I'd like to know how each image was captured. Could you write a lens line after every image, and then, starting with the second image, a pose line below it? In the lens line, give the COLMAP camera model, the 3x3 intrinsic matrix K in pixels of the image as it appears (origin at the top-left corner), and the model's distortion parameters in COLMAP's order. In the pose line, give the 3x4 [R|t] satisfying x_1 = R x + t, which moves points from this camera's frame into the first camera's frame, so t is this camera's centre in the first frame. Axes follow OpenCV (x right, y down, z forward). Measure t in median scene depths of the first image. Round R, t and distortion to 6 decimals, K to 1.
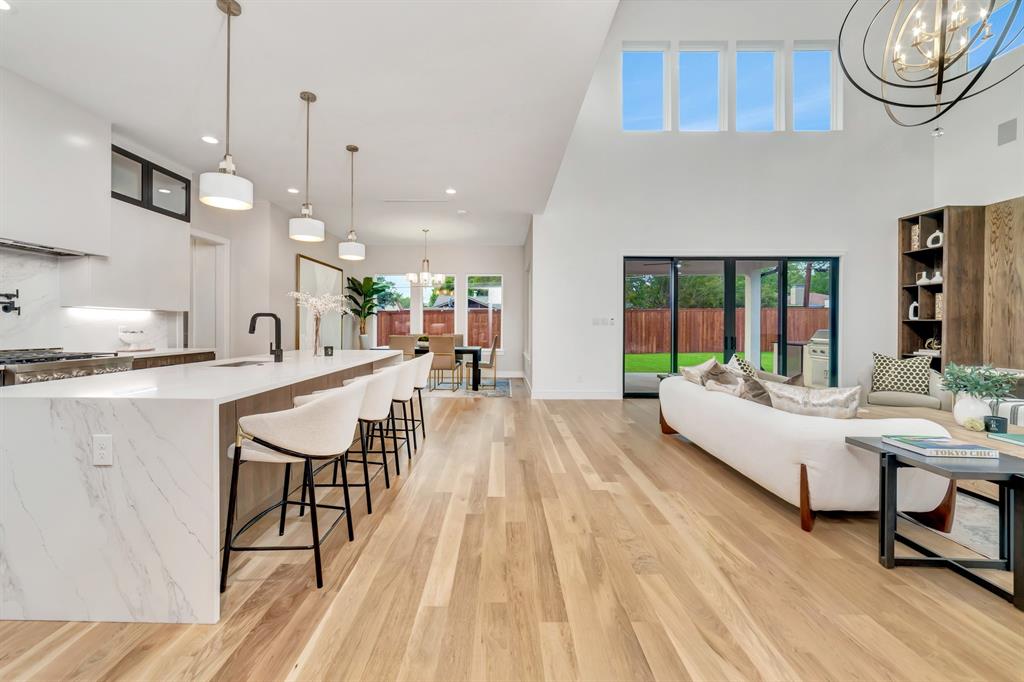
lens RADIAL K [[415.0, 0, 494.5], [0, 415.0, 328.5], [0, 0, 1]] dist [-0.013409, 0.005638]
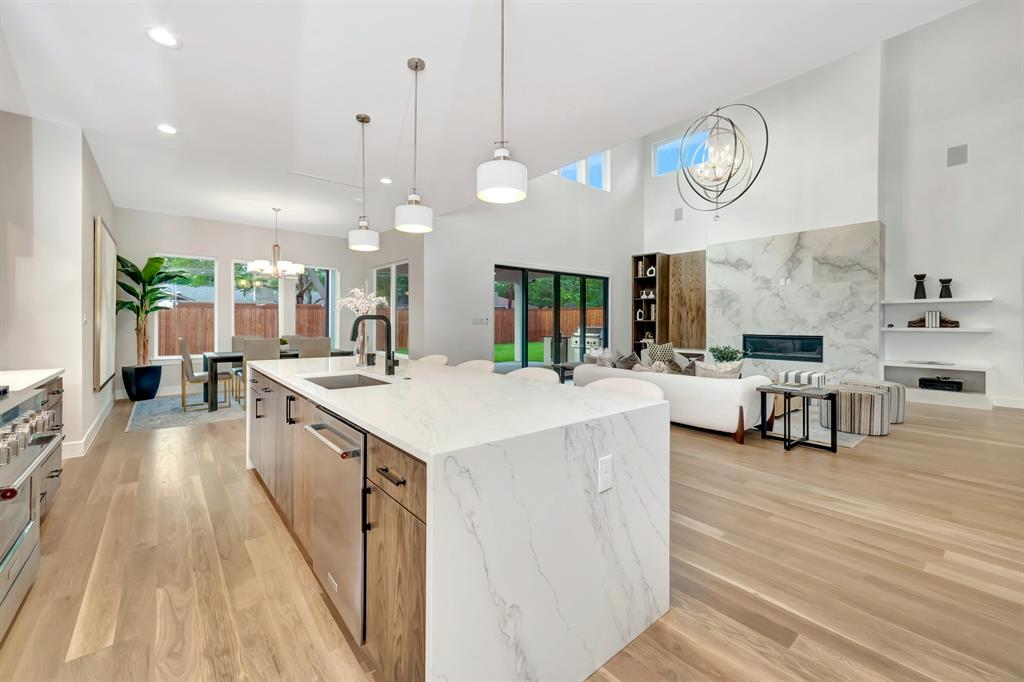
lens RADIAL K [[415.0, 0, 490.6], [0, 415.0, 325.8], [0, 0, 1]] dist [-0.013409, 0.005638]
pose [[0.775690, -0.005787, 0.631088, -0.753813], [0.004761, 0.999983, 0.003318, -0.014216], [-0.631096, 0.000431, 0.775704, 0.200496]]
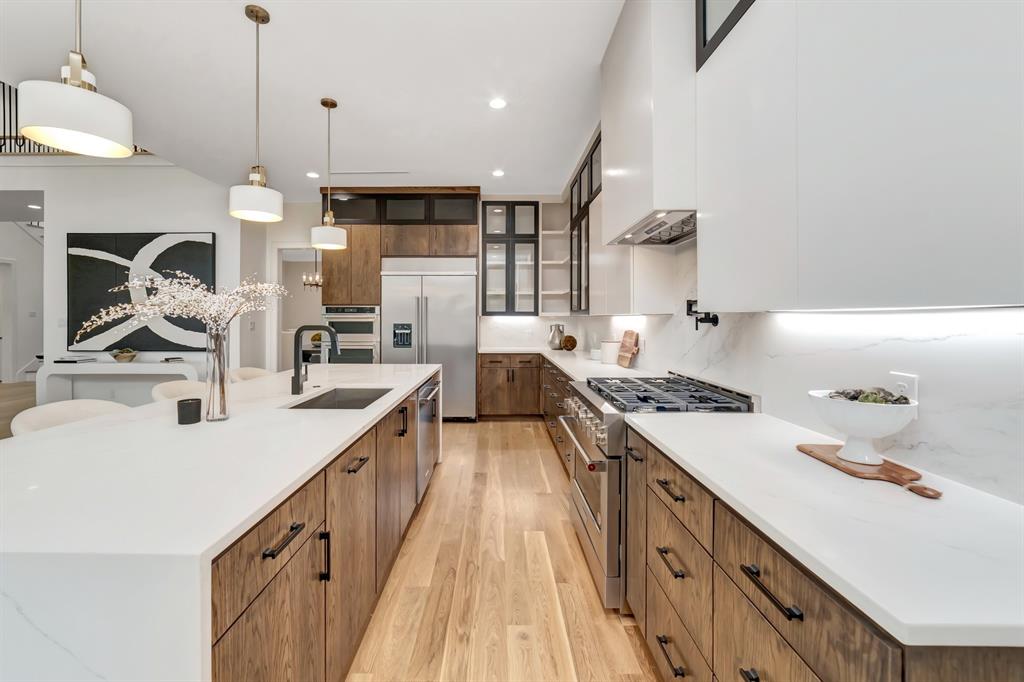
lens RADIAL K [[415.0, 0, 496.8], [0, 415.0, 317.5], [0, 0, 1]] dist [-0.013409, 0.005638]
pose [[-0.999908, -0.007654, -0.011192, -0.733240], [-0.007667, 0.999970, 0.001164, -0.049451], [0.011182, 0.001250, -0.999937, 1.465829]]
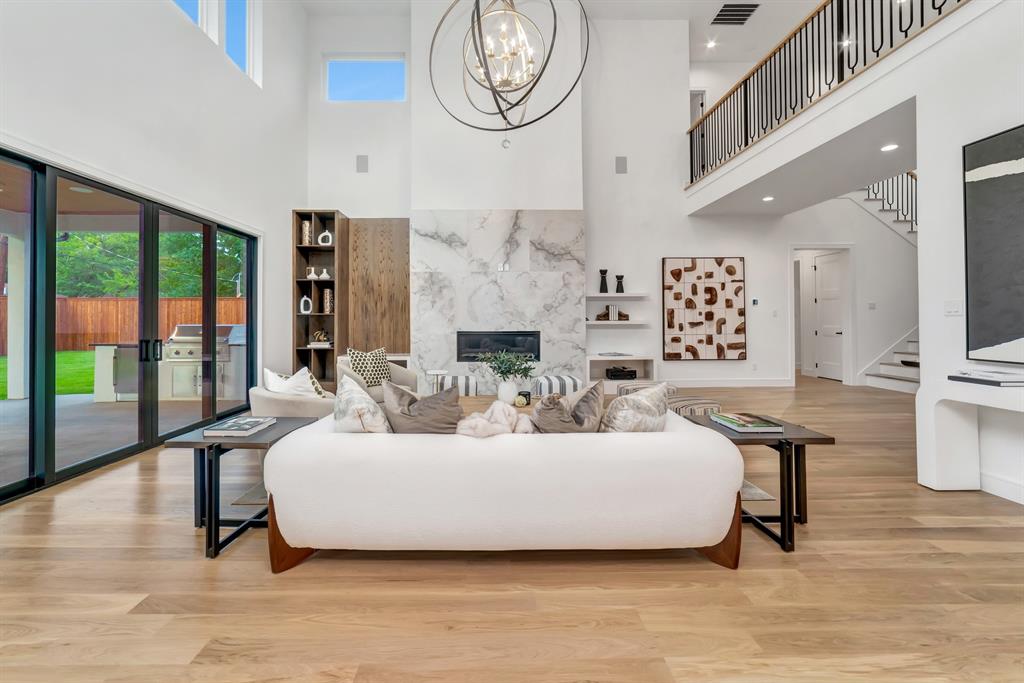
lens RADIAL K [[415.0, 0, 495.6], [0, 415.0, 315.9], [0, 0, 1]] dist [-0.013409, 0.005638]
pose [[-0.034492, 0.004866, 0.999393, -0.034050], [0.009925, 0.999940, -0.004526, -0.009615], [-0.999356, 0.009763, -0.034538, 0.960991]]
